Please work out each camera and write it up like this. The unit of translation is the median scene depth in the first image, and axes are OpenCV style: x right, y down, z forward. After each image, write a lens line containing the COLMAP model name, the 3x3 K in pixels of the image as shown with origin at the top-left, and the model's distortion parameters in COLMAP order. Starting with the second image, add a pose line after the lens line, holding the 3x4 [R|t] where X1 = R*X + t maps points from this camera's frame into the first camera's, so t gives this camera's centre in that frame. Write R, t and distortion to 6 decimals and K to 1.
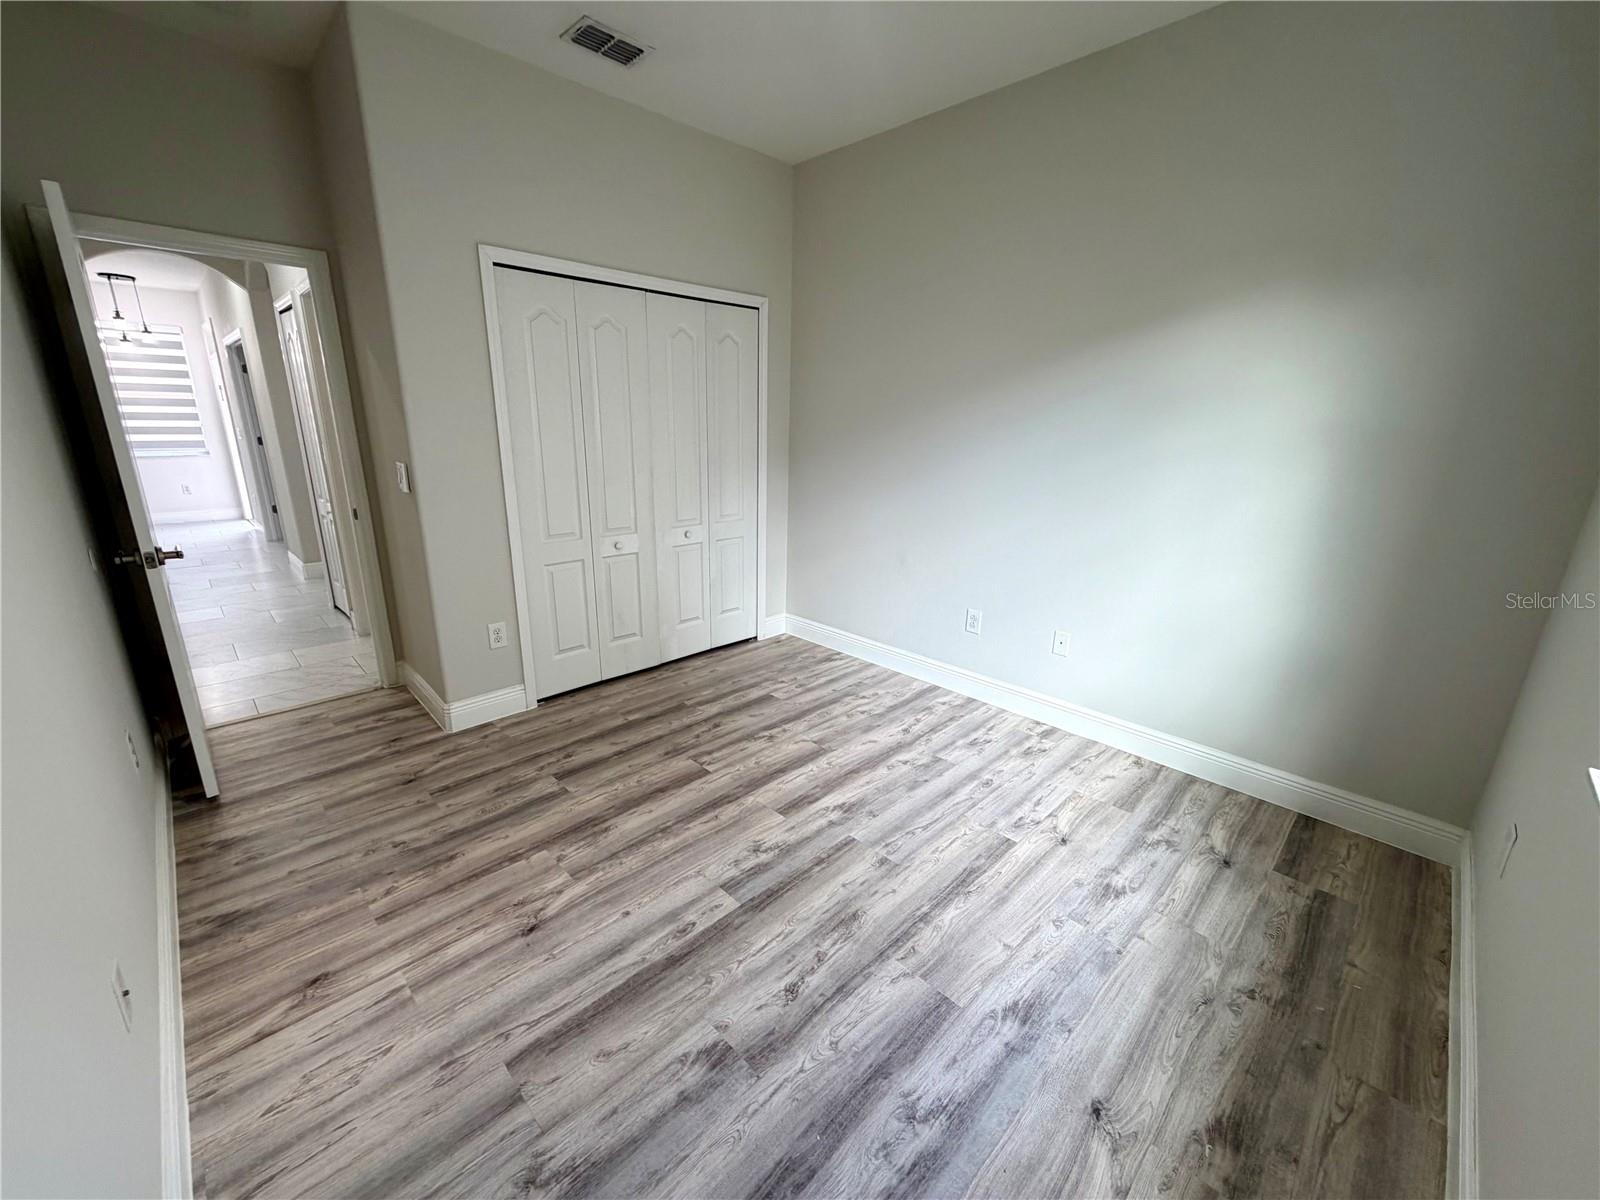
lens RADIAL K [[641.4, 0, 812.0], [0, 641.4, 598.3], [0, 0, 1]] dist [-0.000589, 0.000711]
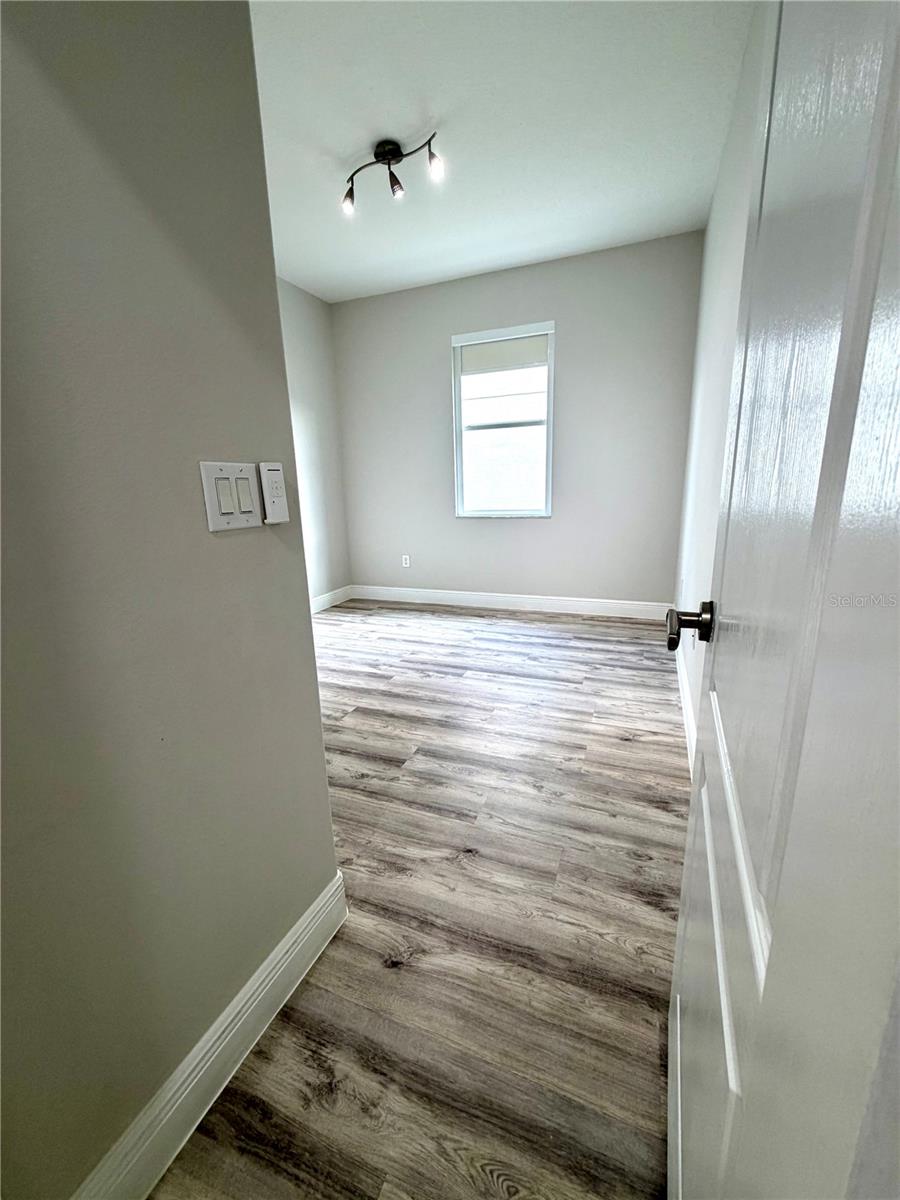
lens RADIAL K [[481.0, 0, 457.6], [0, 481.0, 599.8], [0, 0, 1]] dist [-0.000589, 0.000711]
pose [[-0.401921, -0.222262, 0.888290, -1.380916], [0.271952, 0.897347, 0.347577, -0.263207], [-0.874358, 0.381270, -0.300218, 1.368852]]
